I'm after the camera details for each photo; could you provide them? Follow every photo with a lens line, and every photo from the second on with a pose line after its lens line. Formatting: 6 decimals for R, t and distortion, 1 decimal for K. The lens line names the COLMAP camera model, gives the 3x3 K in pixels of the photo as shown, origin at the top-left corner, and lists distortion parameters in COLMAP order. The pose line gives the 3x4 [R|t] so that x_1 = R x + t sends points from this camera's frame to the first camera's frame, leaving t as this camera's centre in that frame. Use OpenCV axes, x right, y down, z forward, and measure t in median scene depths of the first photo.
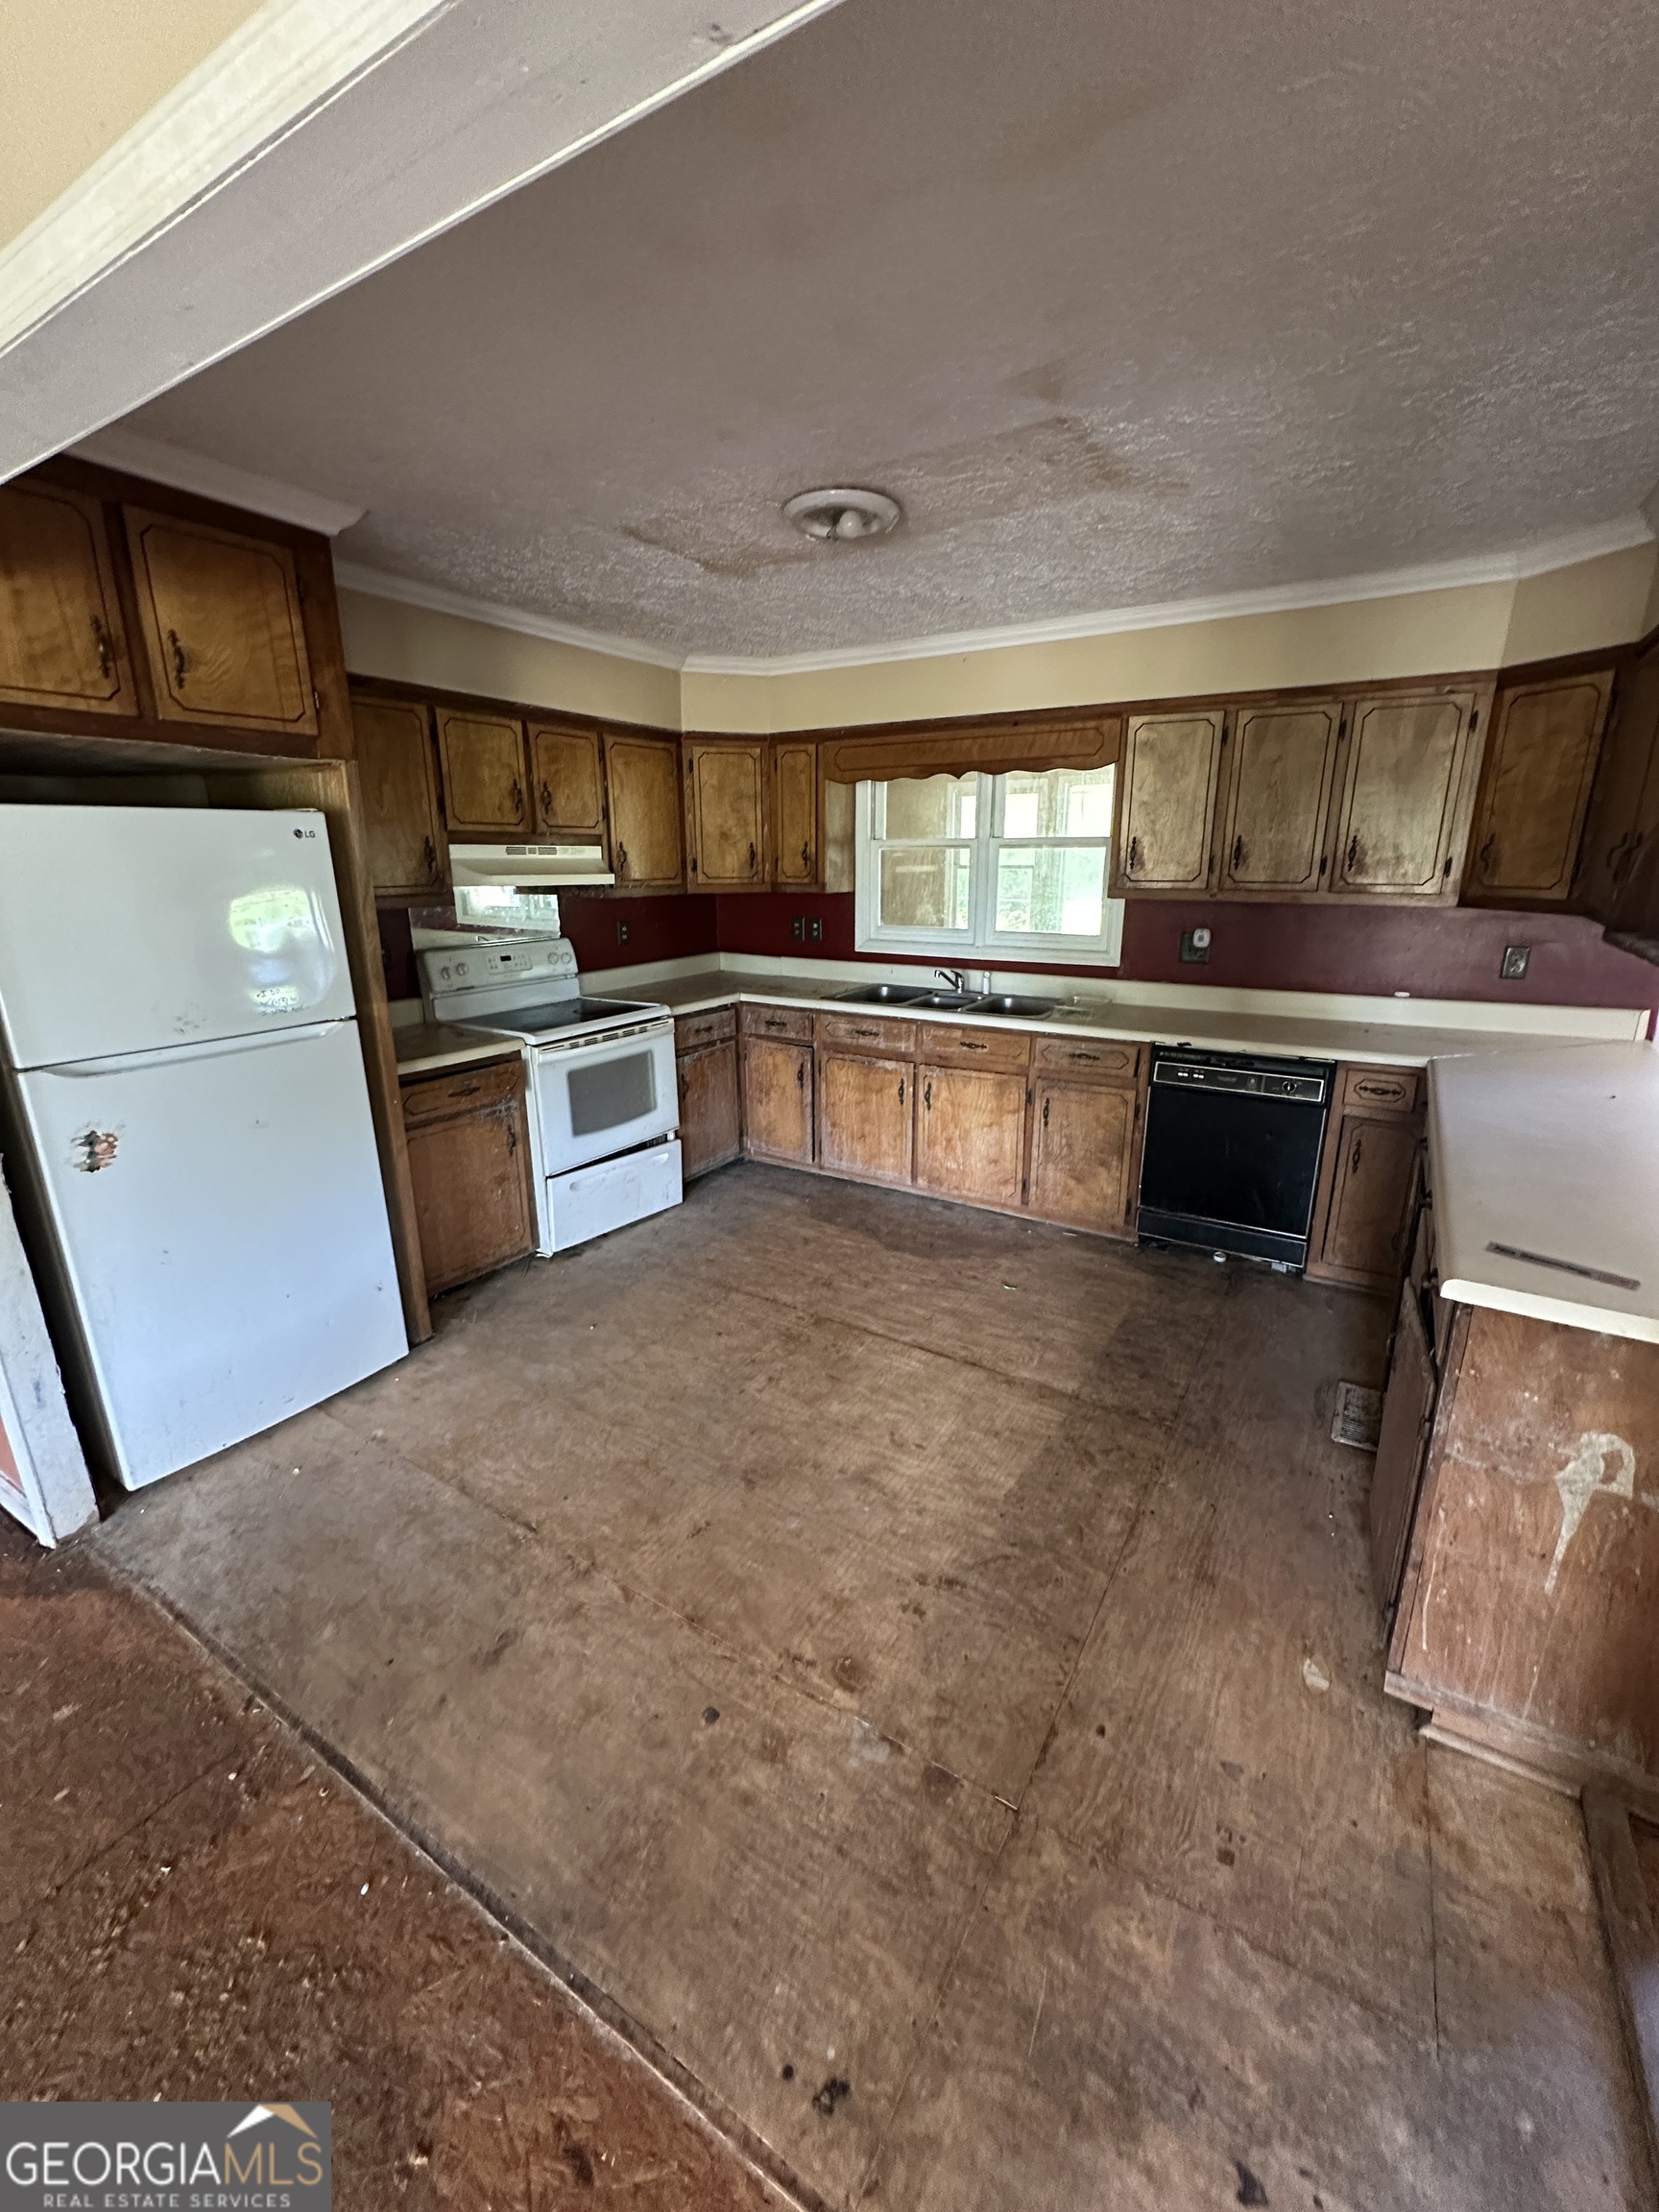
lens RADIAL K [[883.7, 0, 831.8], [0, 883.7, 1104.5], [0, 0, 1]] dist [-0.003456, 0.000715]
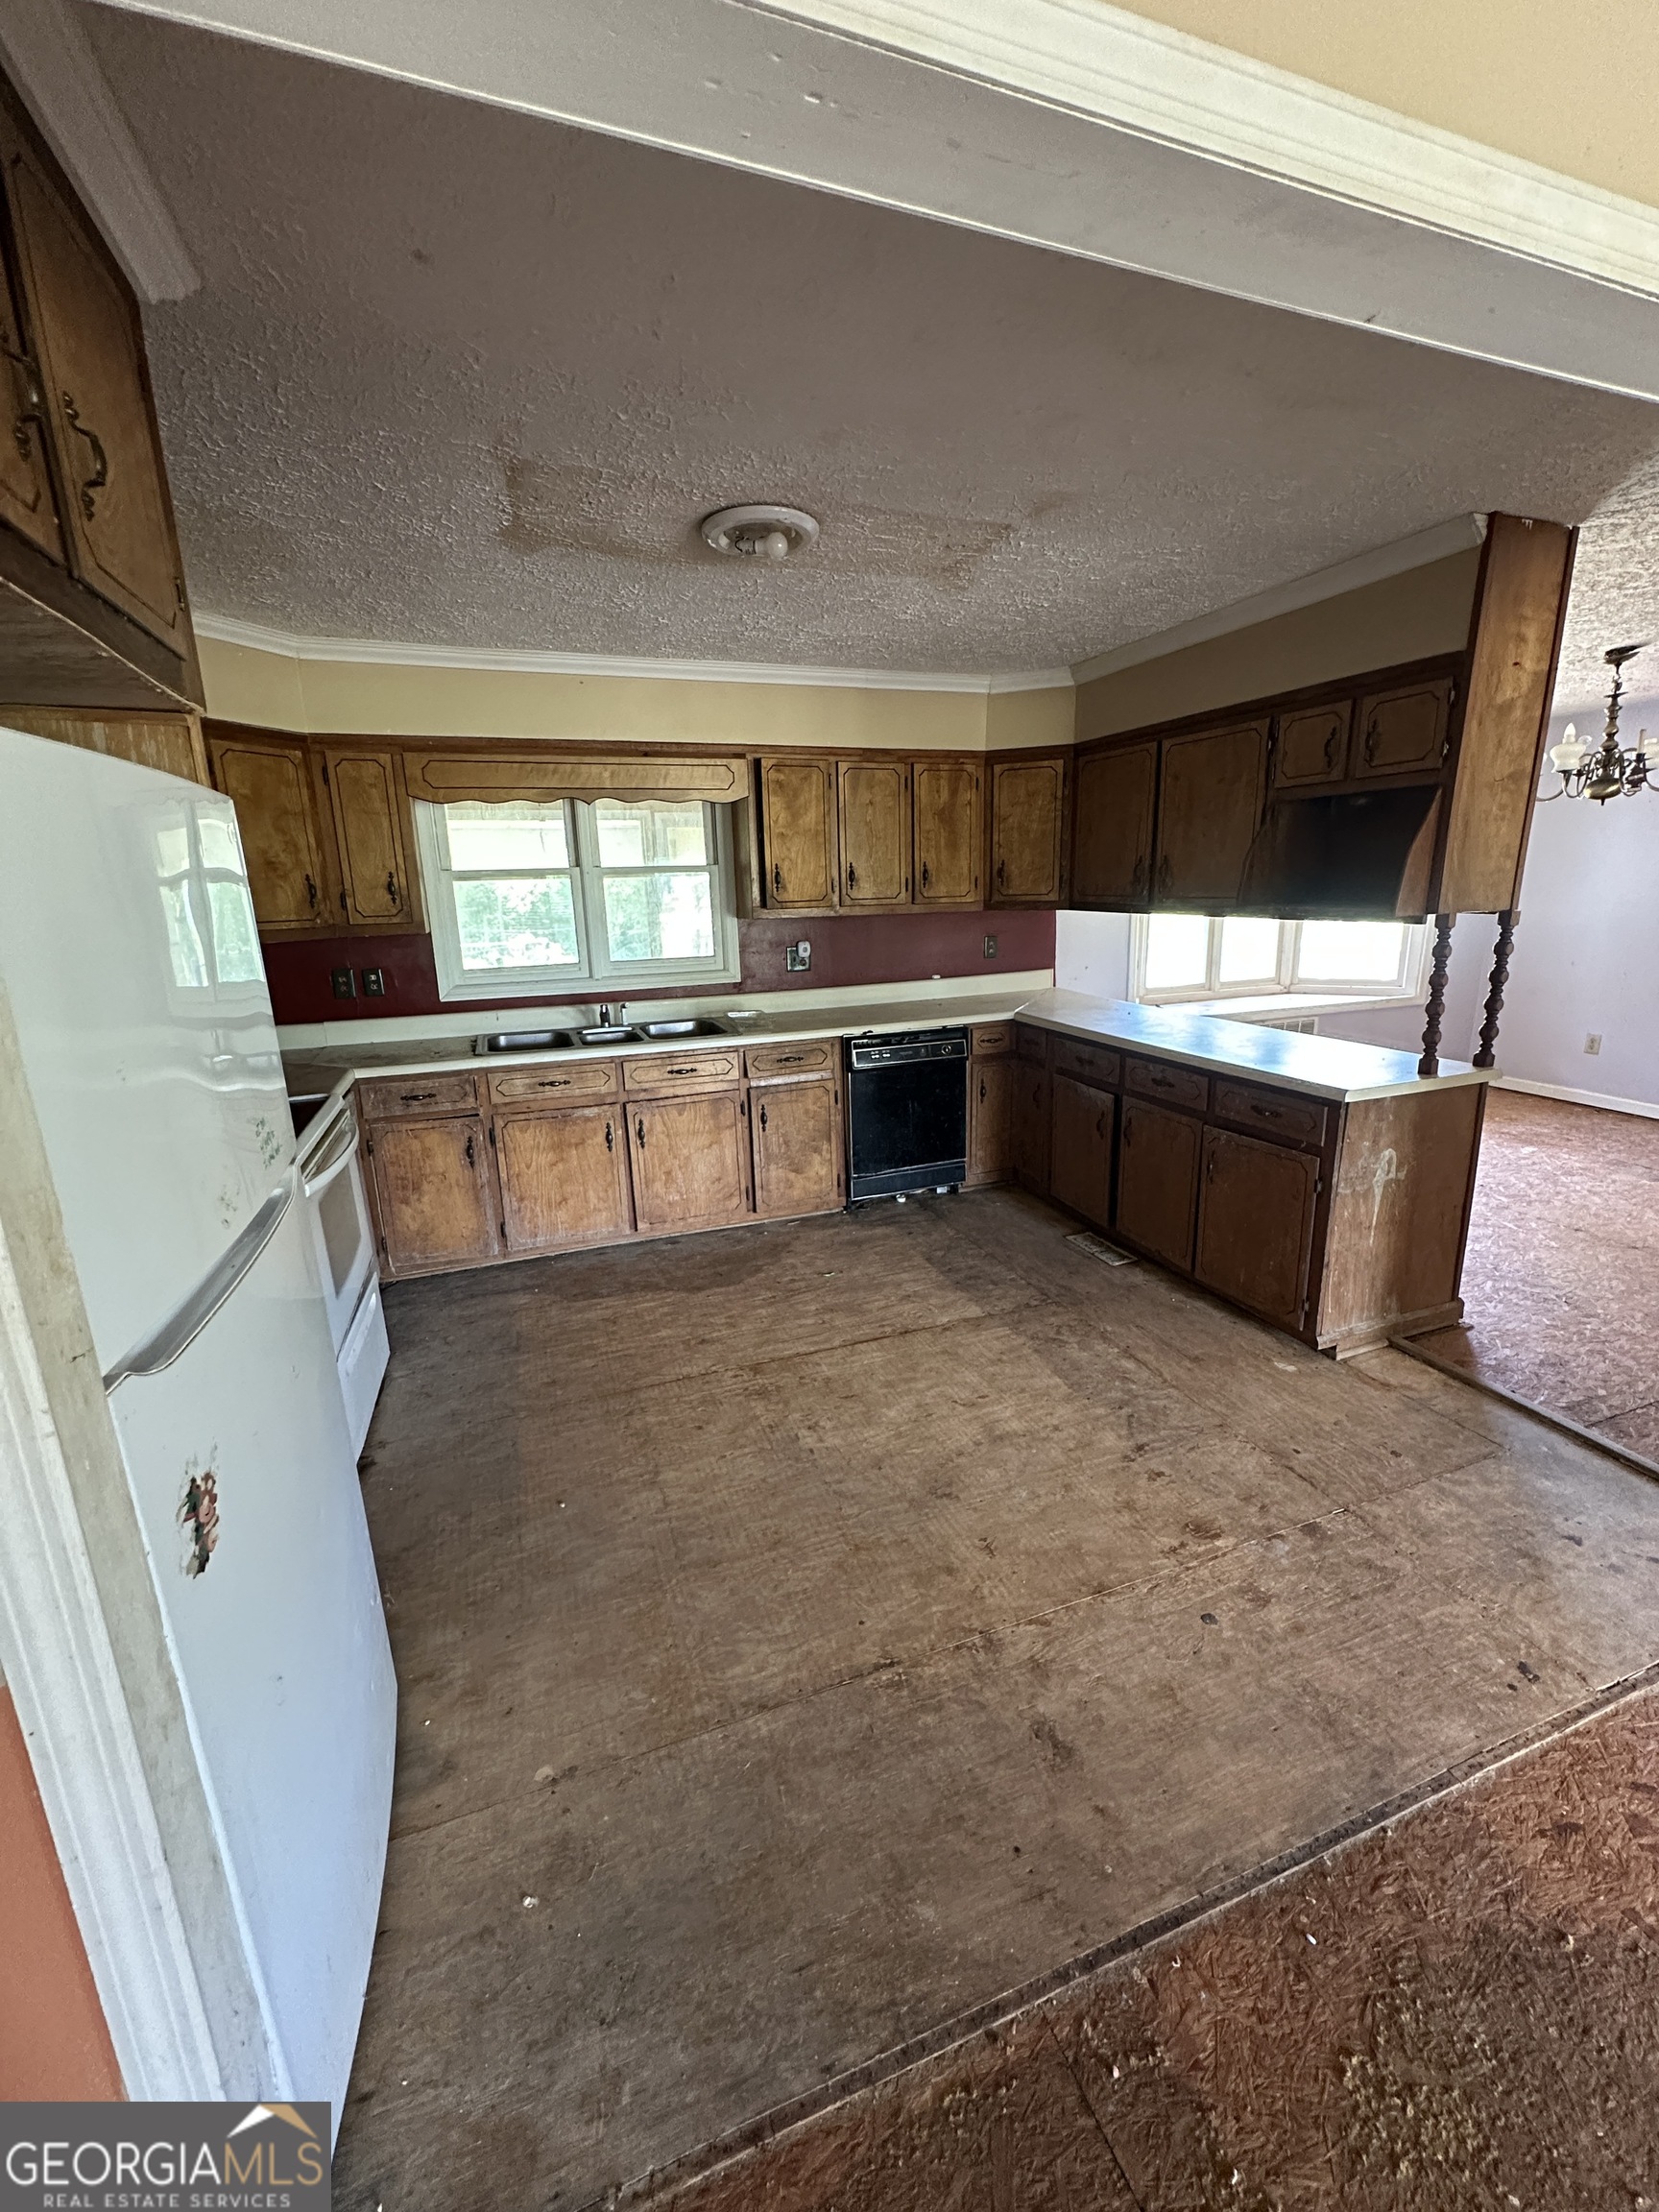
lens RADIAL K [[883.7, 0, 831.8], [0, 883.7, 1104.6], [0, 0, 1]] dist [-0.003456, 0.000715]
pose [[0.612659, -0.203519, 0.763695, -0.613046], [0.239473, 0.968655, 0.066027, -0.067887], [-0.753195, 0.142432, 0.642192, 0.292158]]
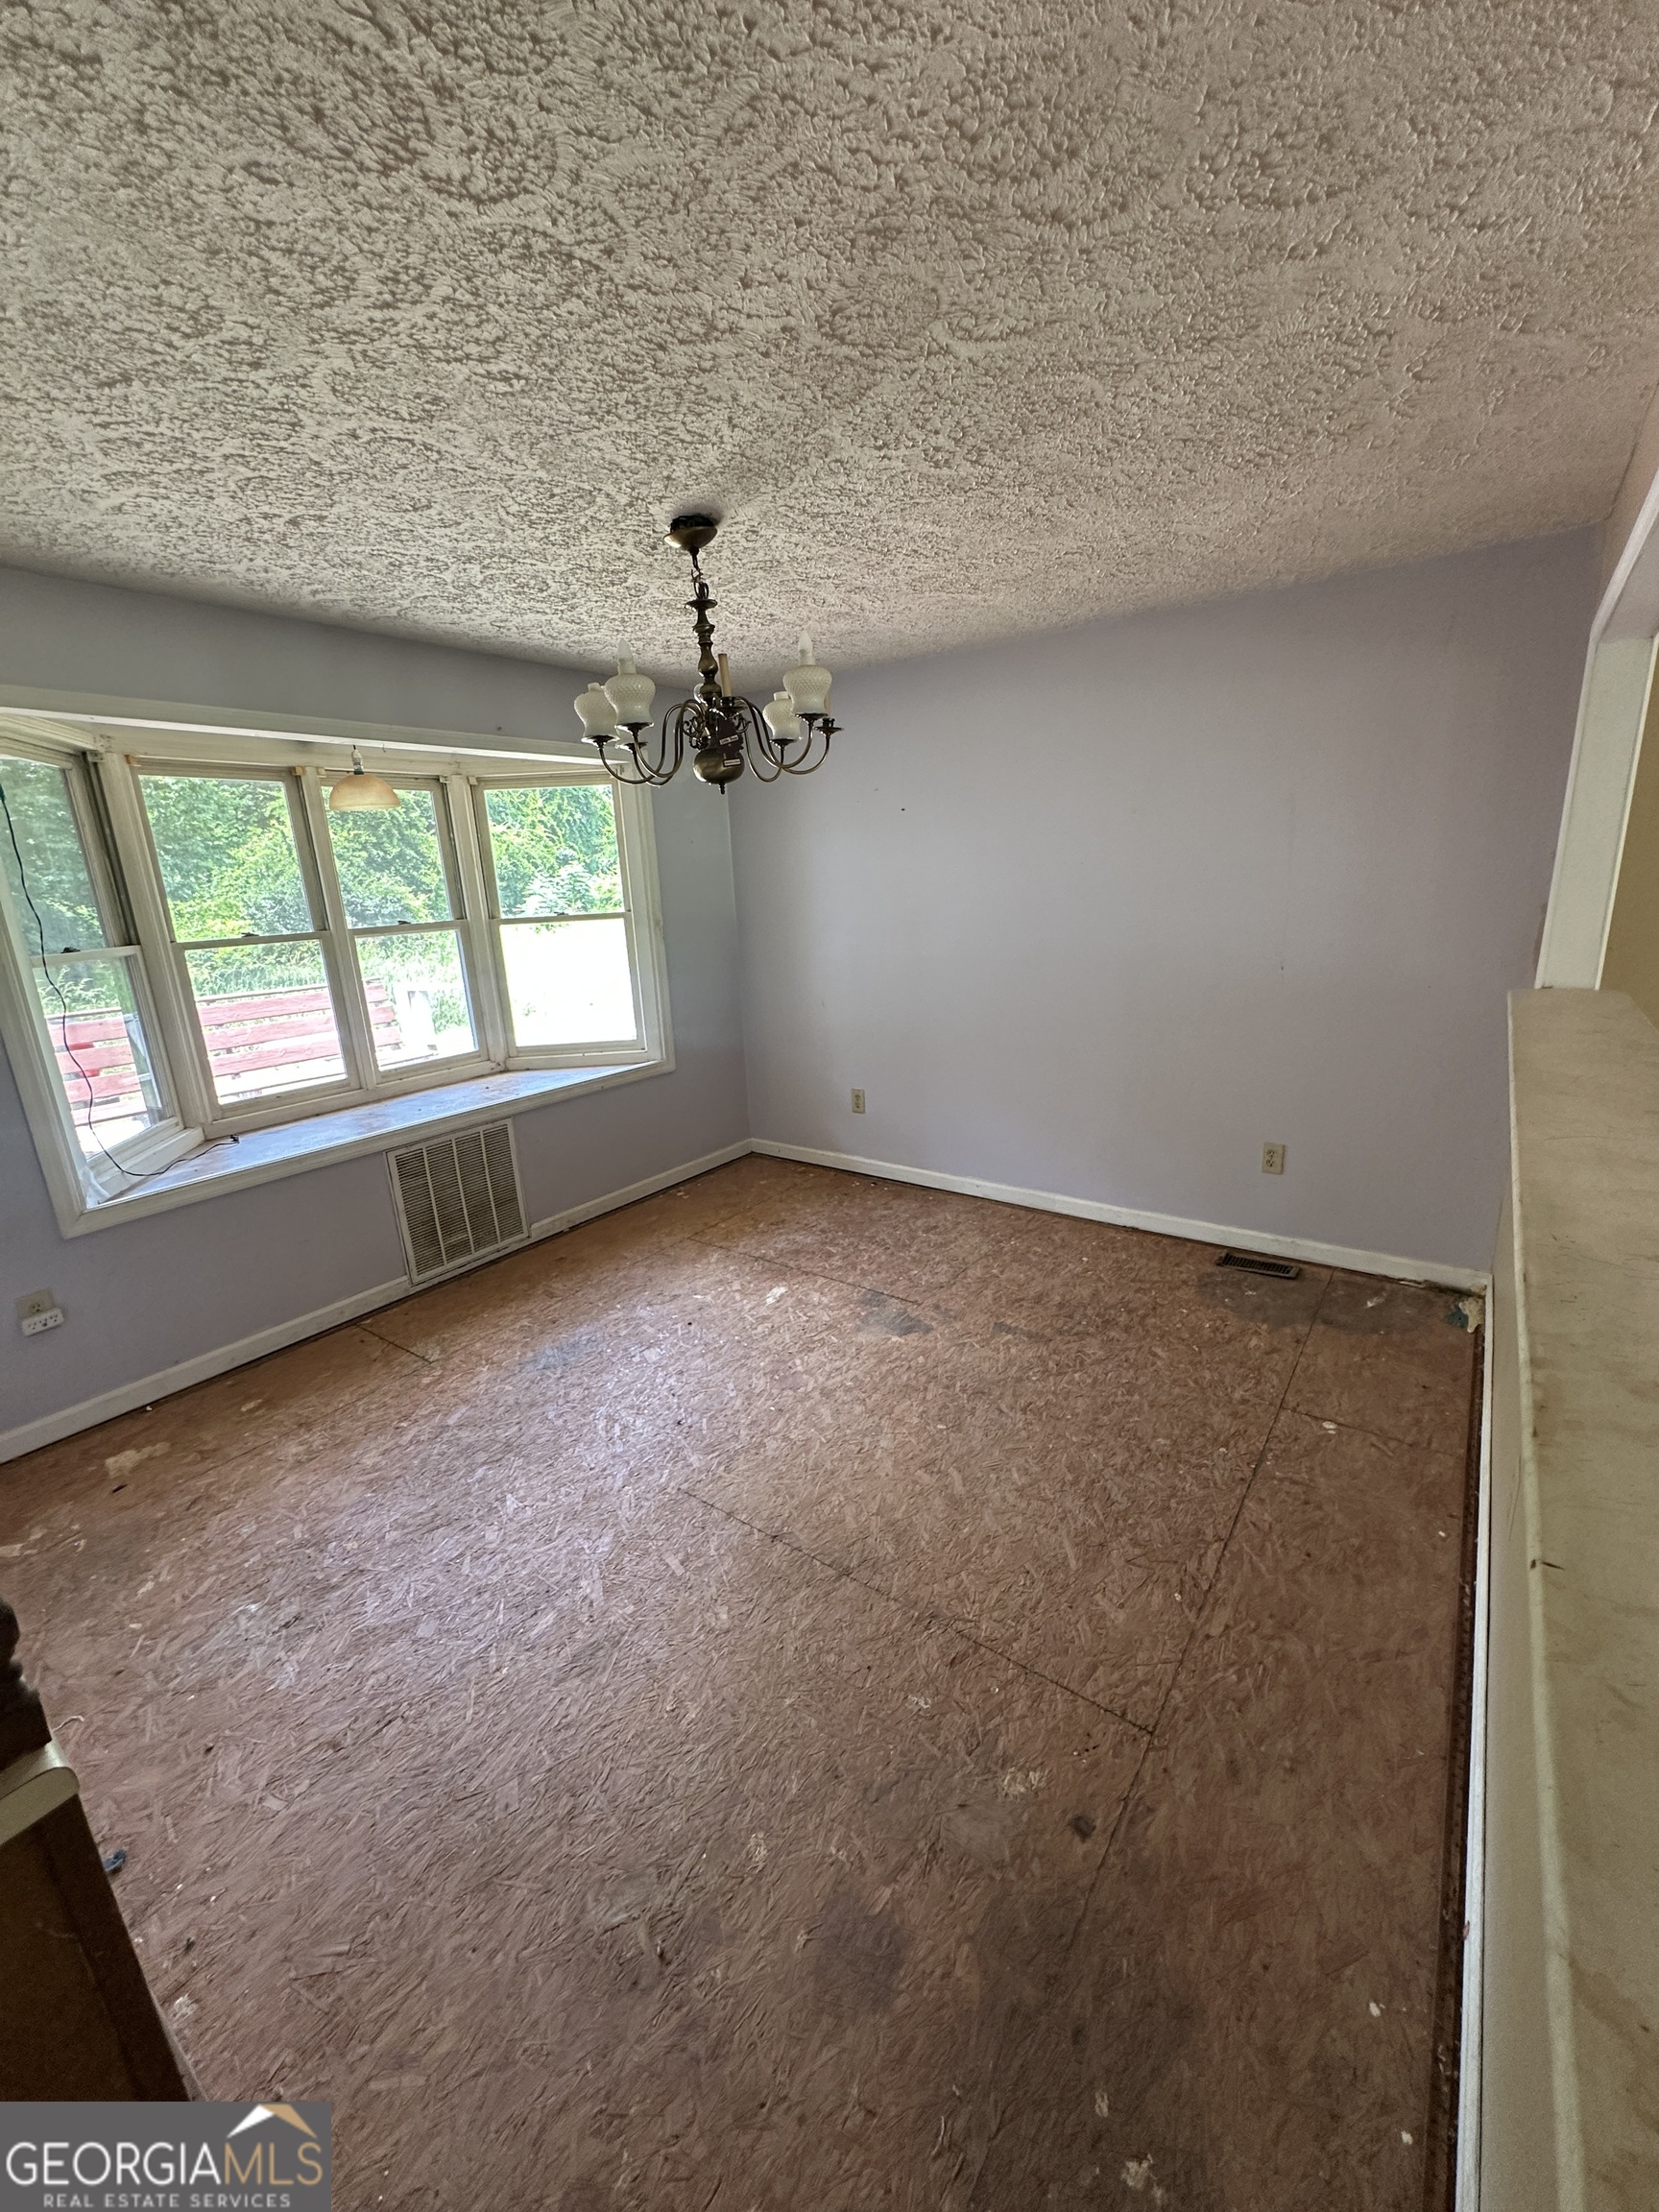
lens RADIAL K [[883.7, 0, 834.2], [0, 883.7, 1105.1], [0, 0, 1]] dist [-0.003456, 0.000715]
pose [[0.073753, -0.254706, 0.964202, 0.335052], [0.315686, 0.923080, 0.219696, -0.023089], [-0.945993, 0.288182, 0.148487, 0.080358]]
